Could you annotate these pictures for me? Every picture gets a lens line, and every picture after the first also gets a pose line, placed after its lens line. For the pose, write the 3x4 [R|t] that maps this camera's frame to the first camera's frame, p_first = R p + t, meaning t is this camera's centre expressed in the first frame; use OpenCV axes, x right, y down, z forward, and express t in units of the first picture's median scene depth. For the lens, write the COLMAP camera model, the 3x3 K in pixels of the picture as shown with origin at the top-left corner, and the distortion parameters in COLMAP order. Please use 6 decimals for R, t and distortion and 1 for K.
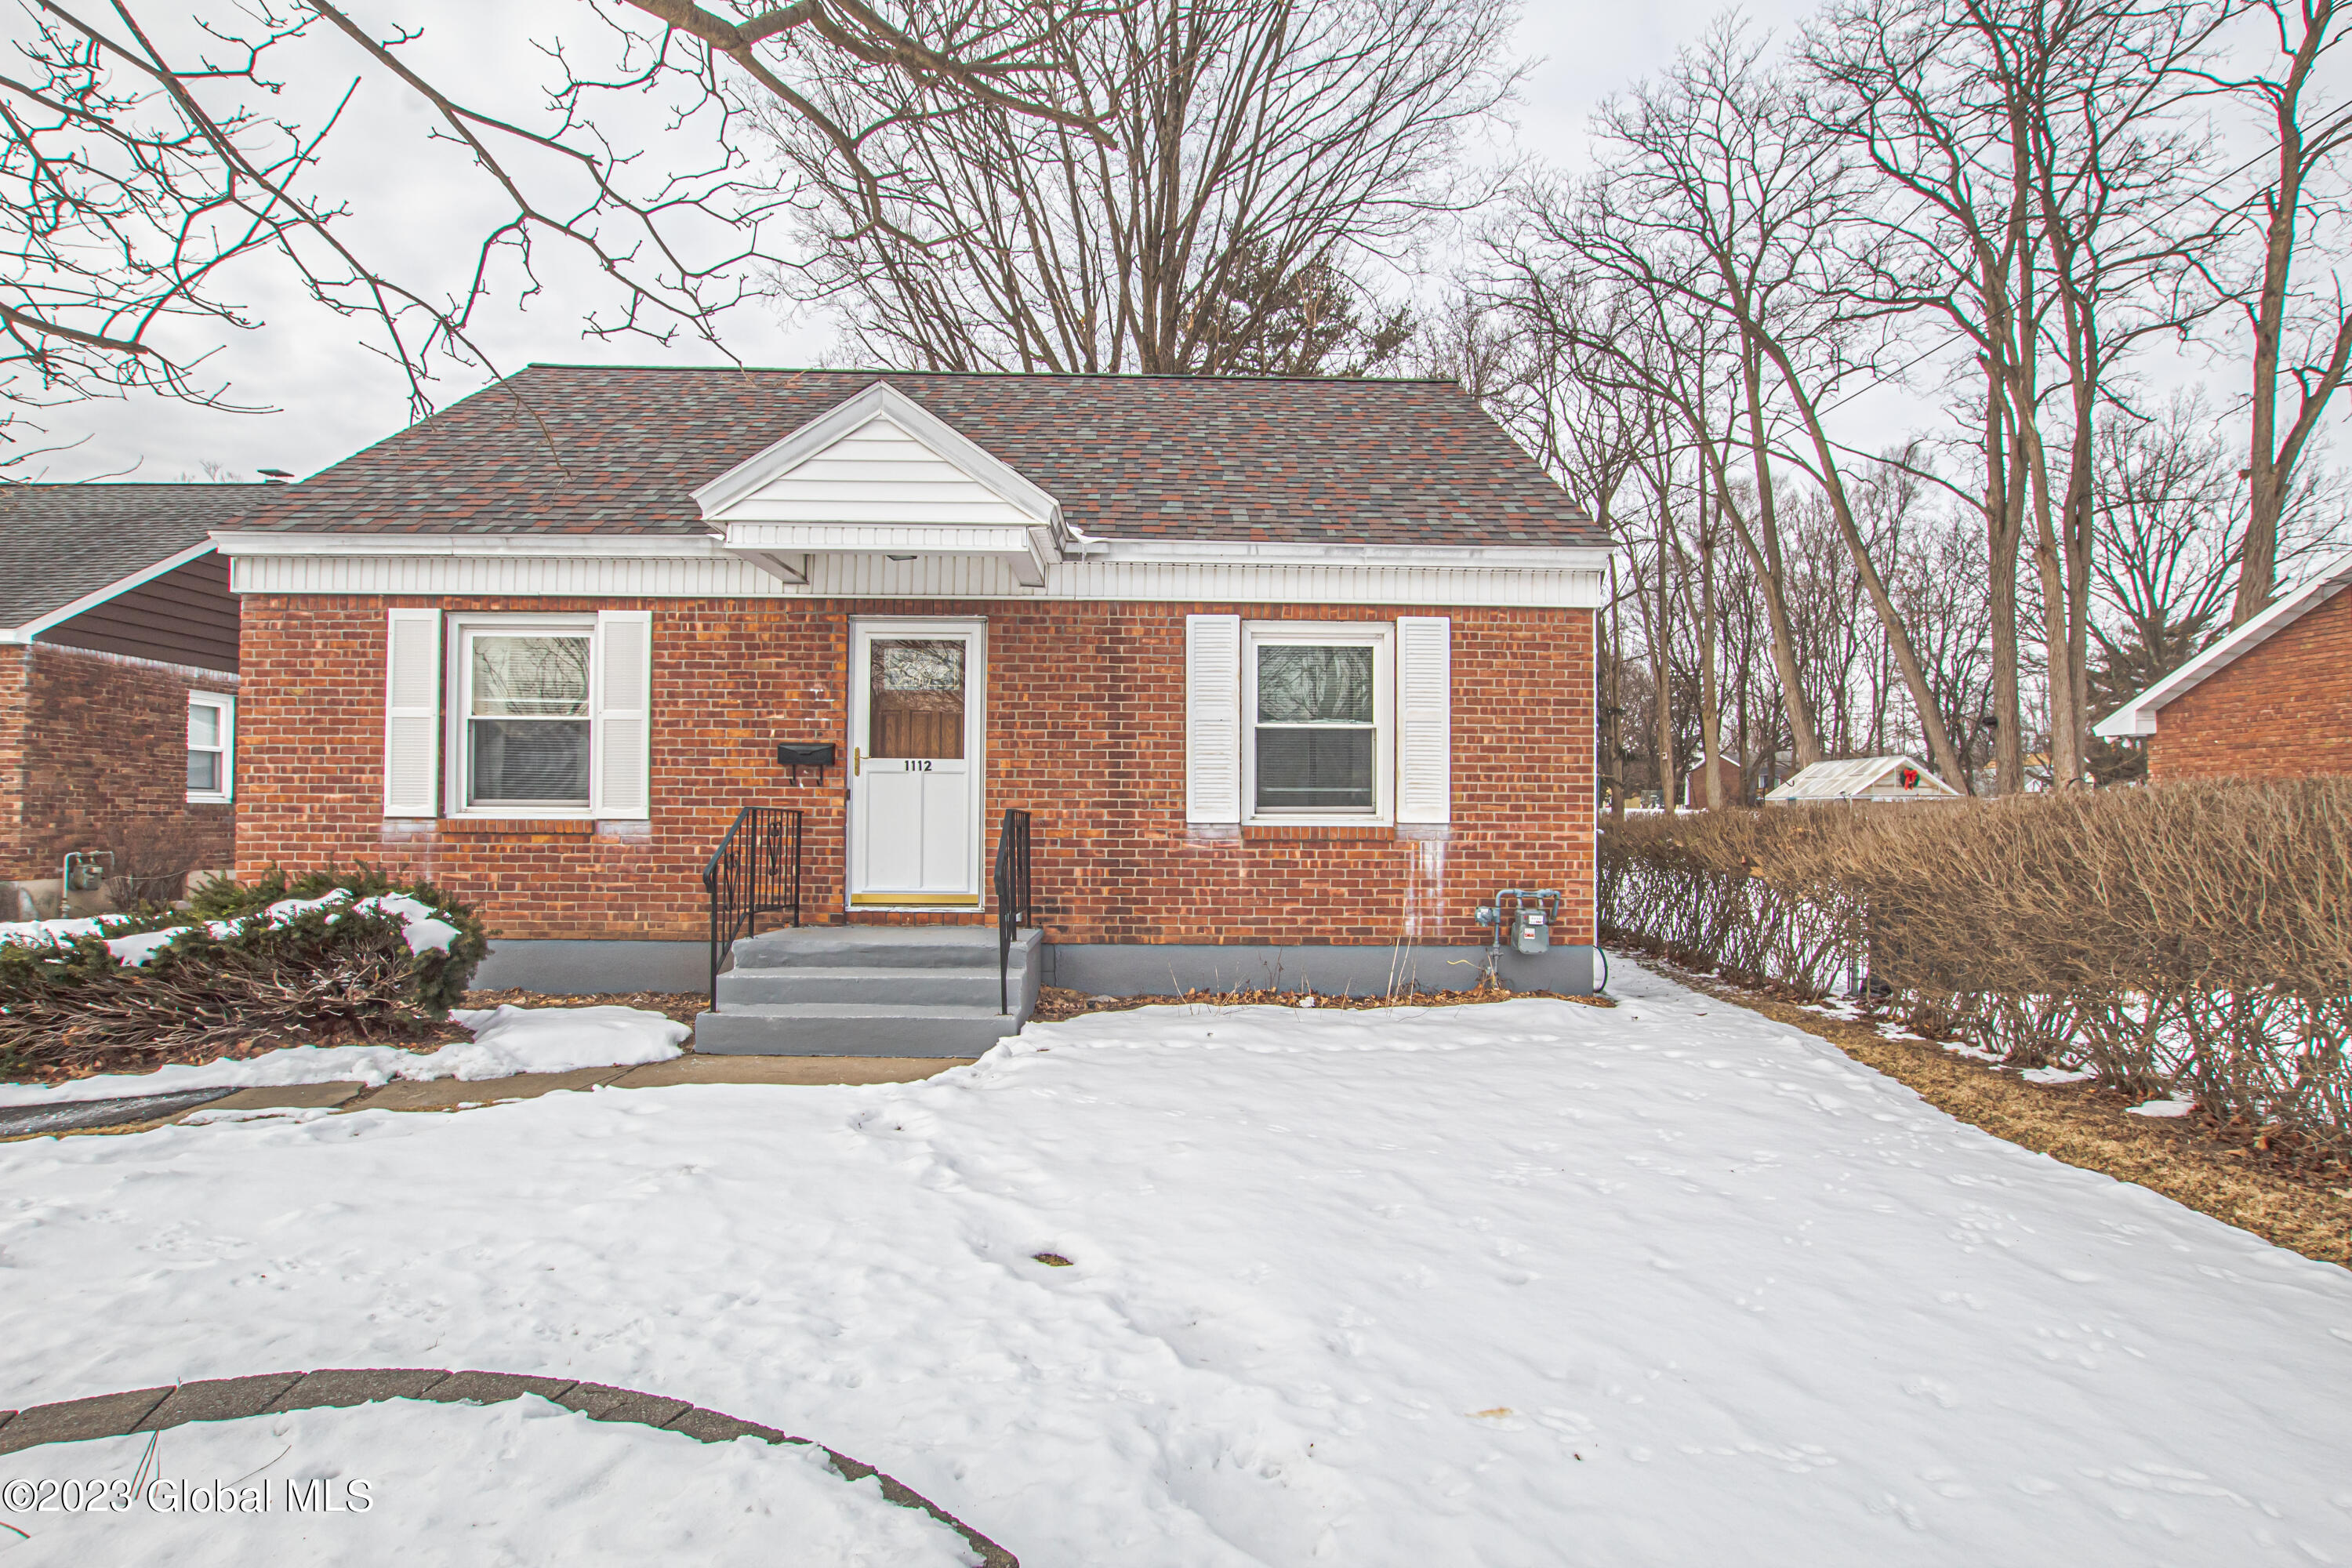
lens RADIAL K [[1086.2, 0, 1207.3], [0, 1086.2, 809.9], [0, 0, 1]] dist [-0.036300, 0.005888]
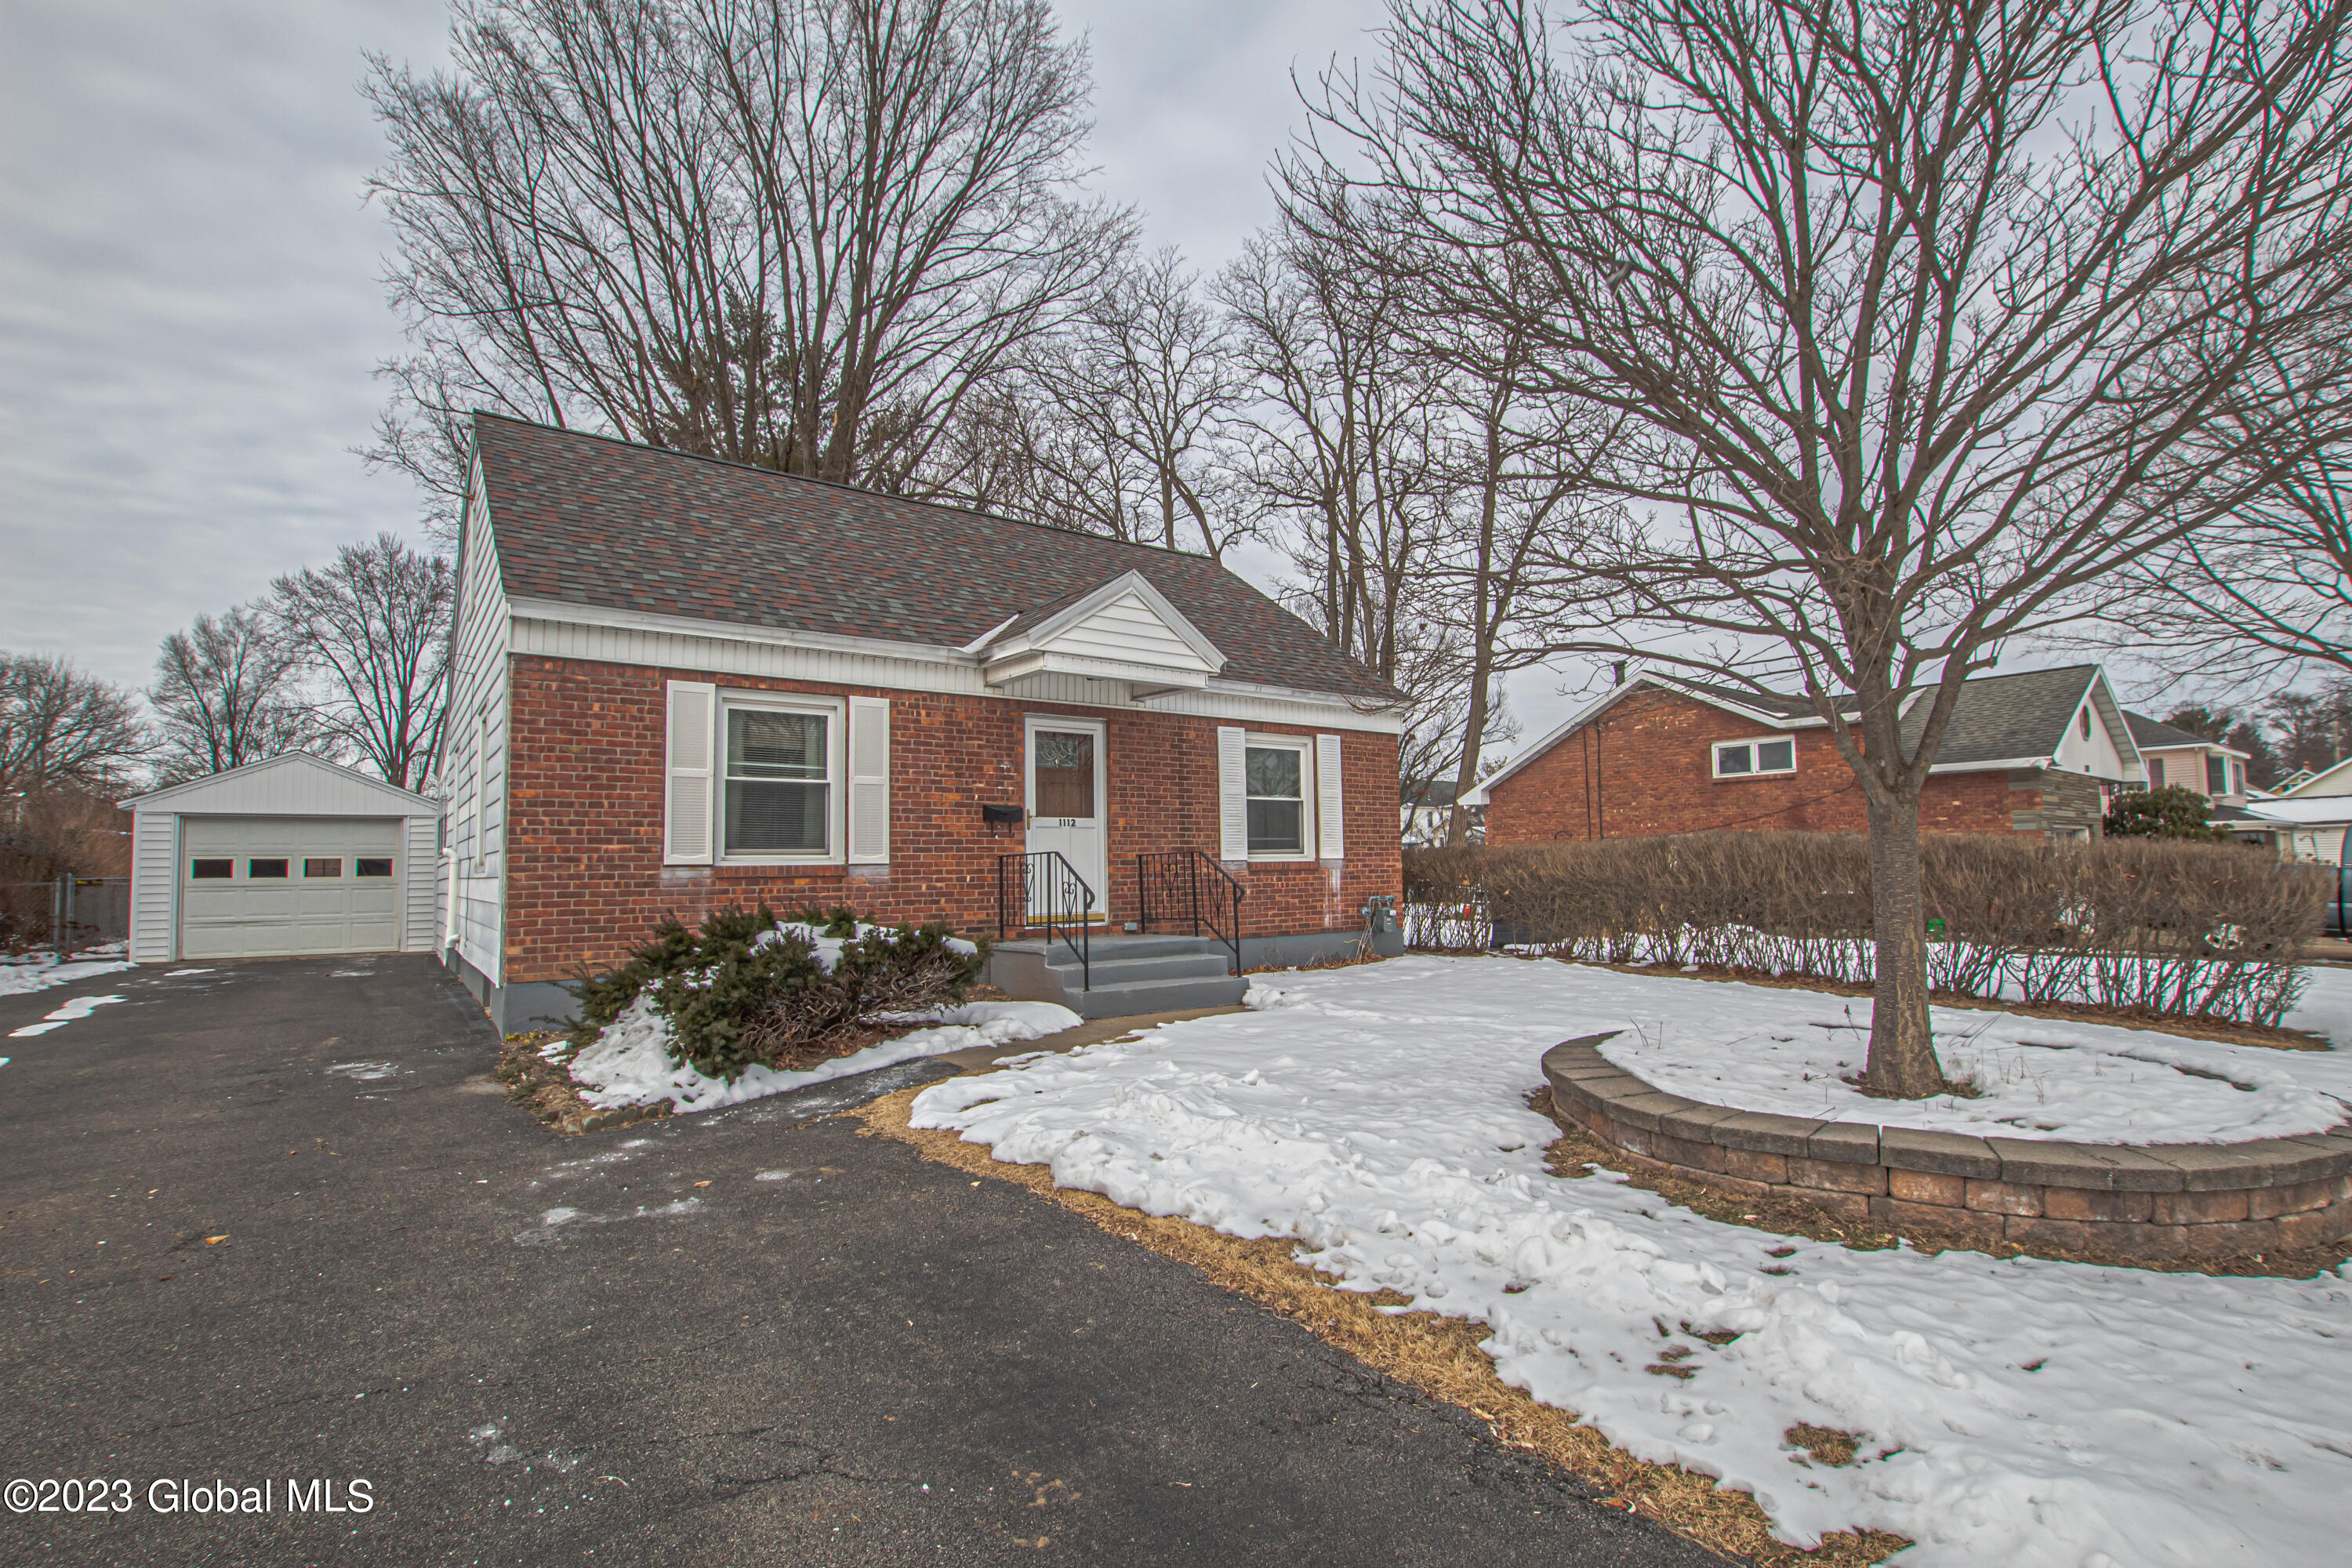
lens RADIAL K [[1086.2, 0, 1182.3], [0, 1086.2, 790.6], [0, 0, 1]] dist [-0.036300, 0.005888]
pose [[0.819792, 0.021509, 0.572257, -0.952263], [0.016737, 0.997968, -0.061486, 0.007033], [-0.572417, 0.059983, 0.817766, -0.233958]]
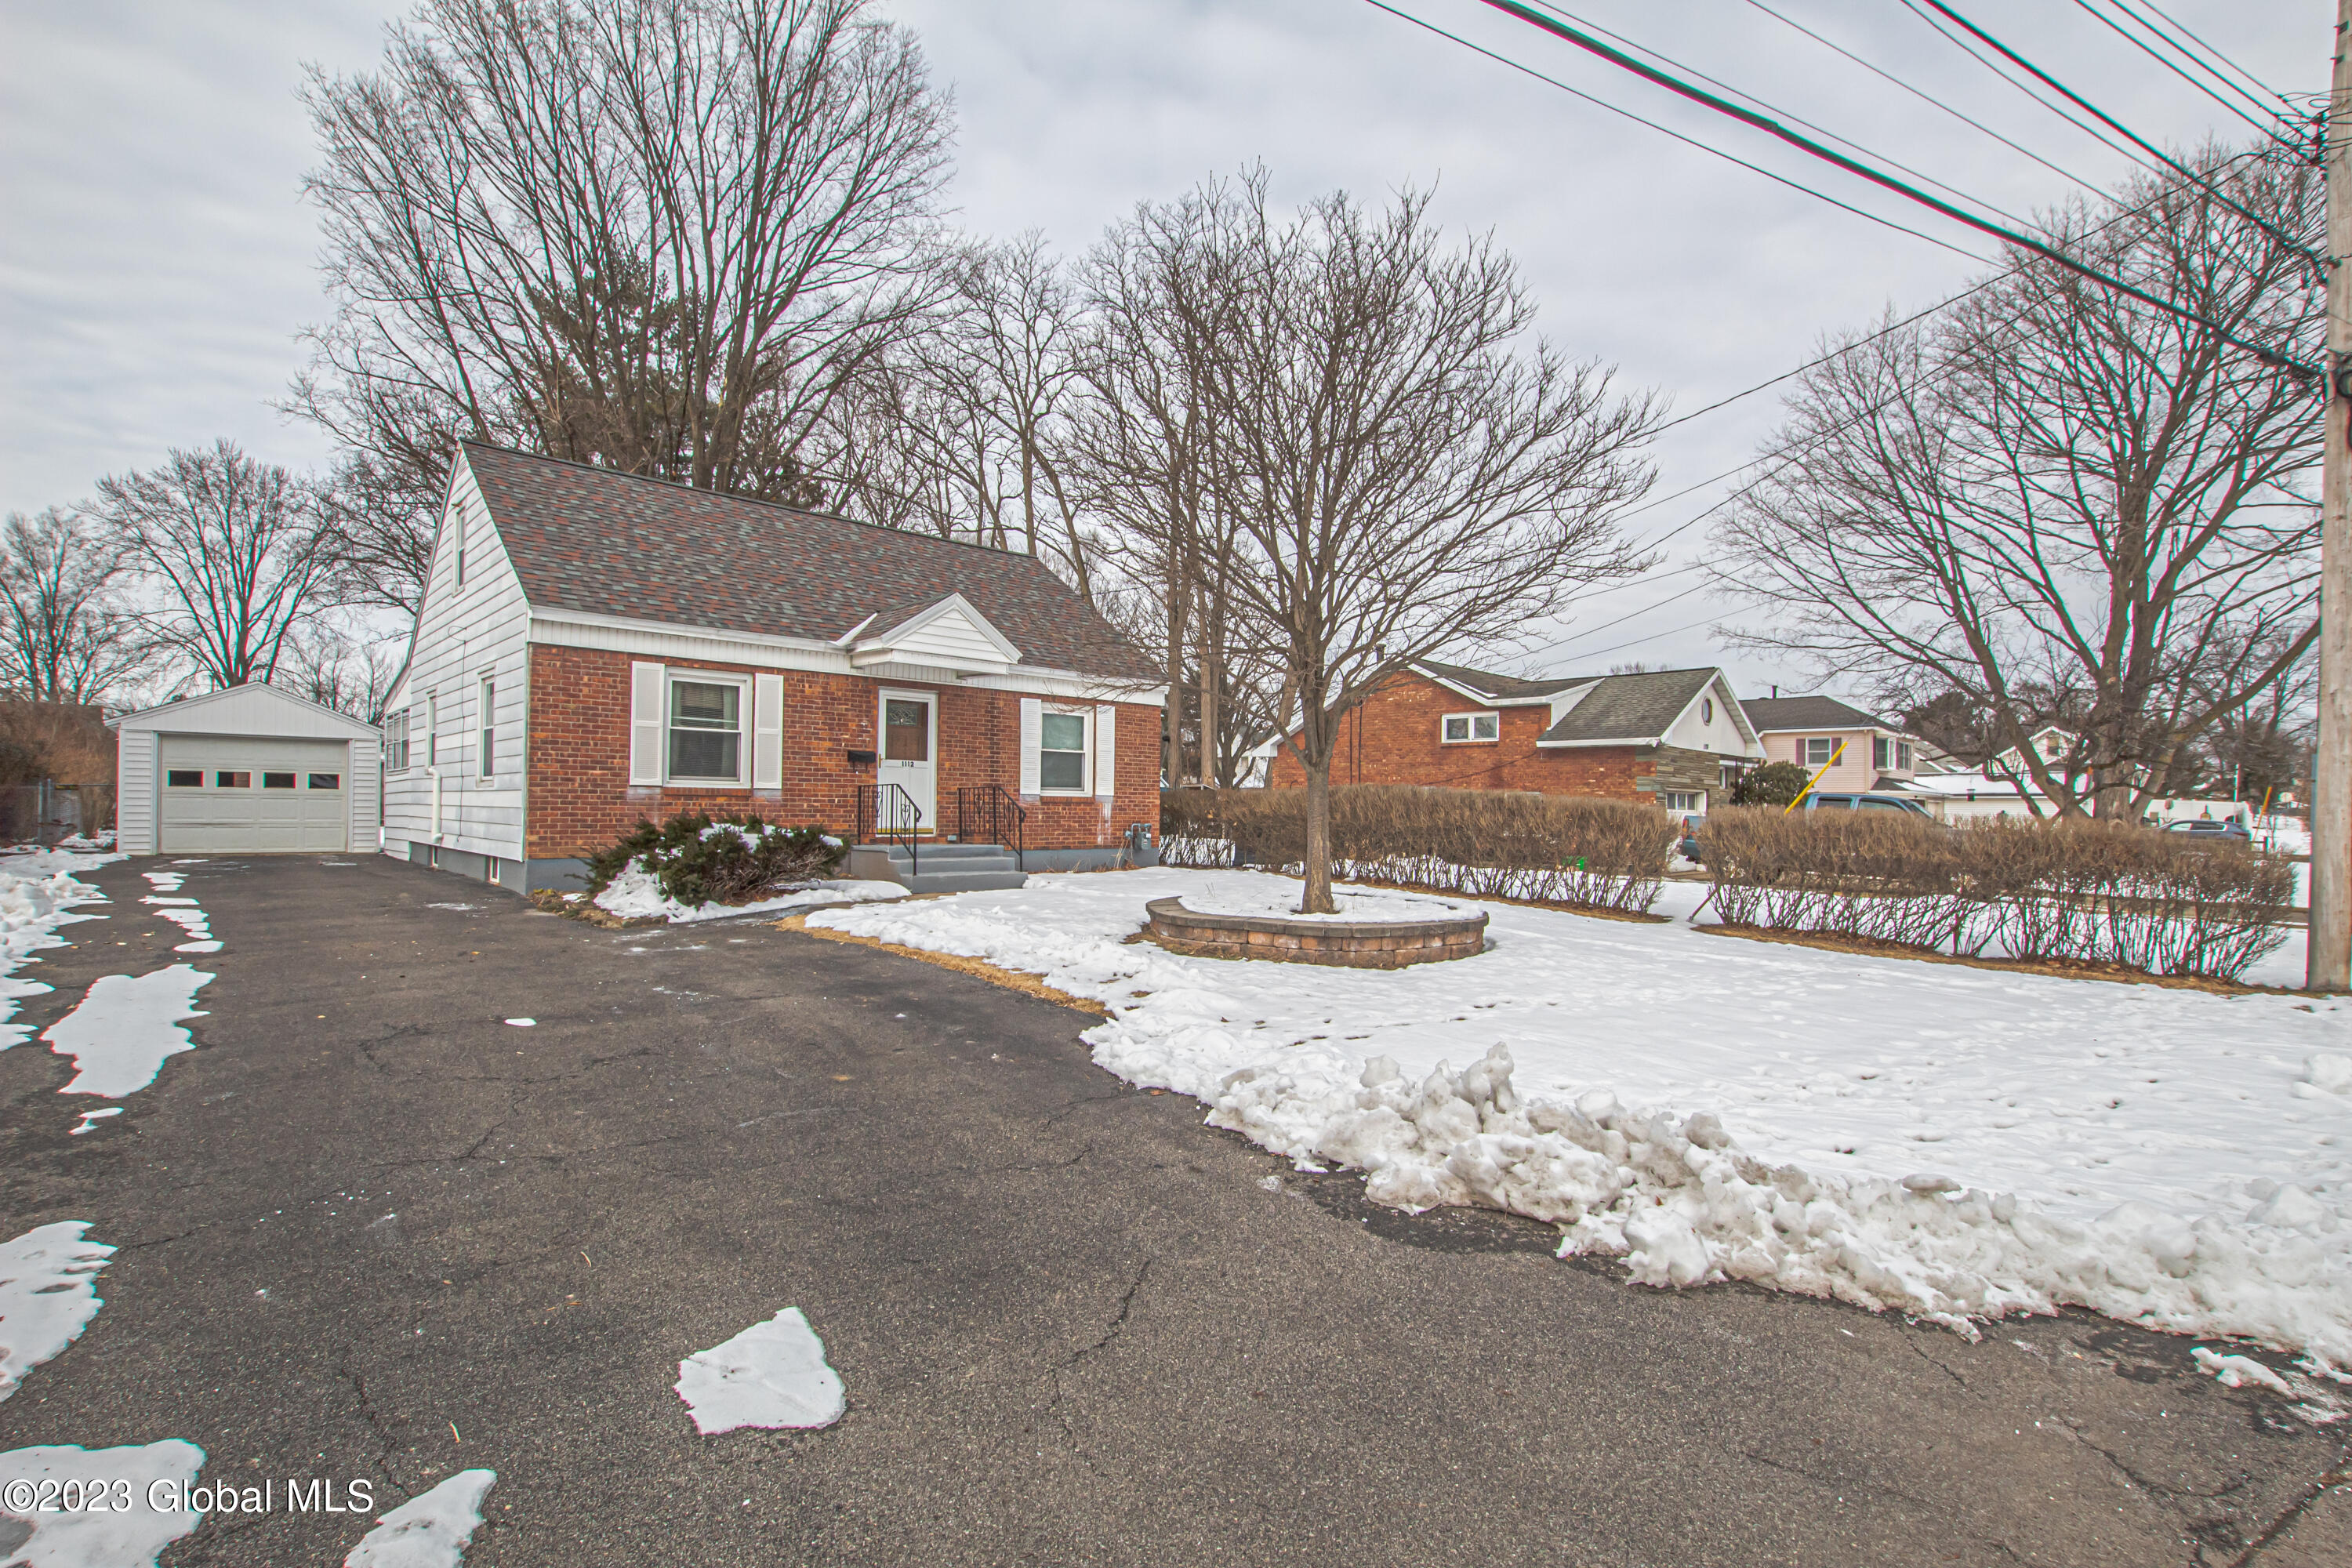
lens RADIAL K [[1086.2, 0, 1187.1], [0, 1086.2, 787.8], [0, 0, 1]] dist [-0.036300, 0.005888]
pose [[0.741685, 0.014799, 0.670585, -1.230408], [-0.012436, 0.999888, -0.008312, 0.013841], [-0.670633, -0.002175, 0.741786, -0.831902]]
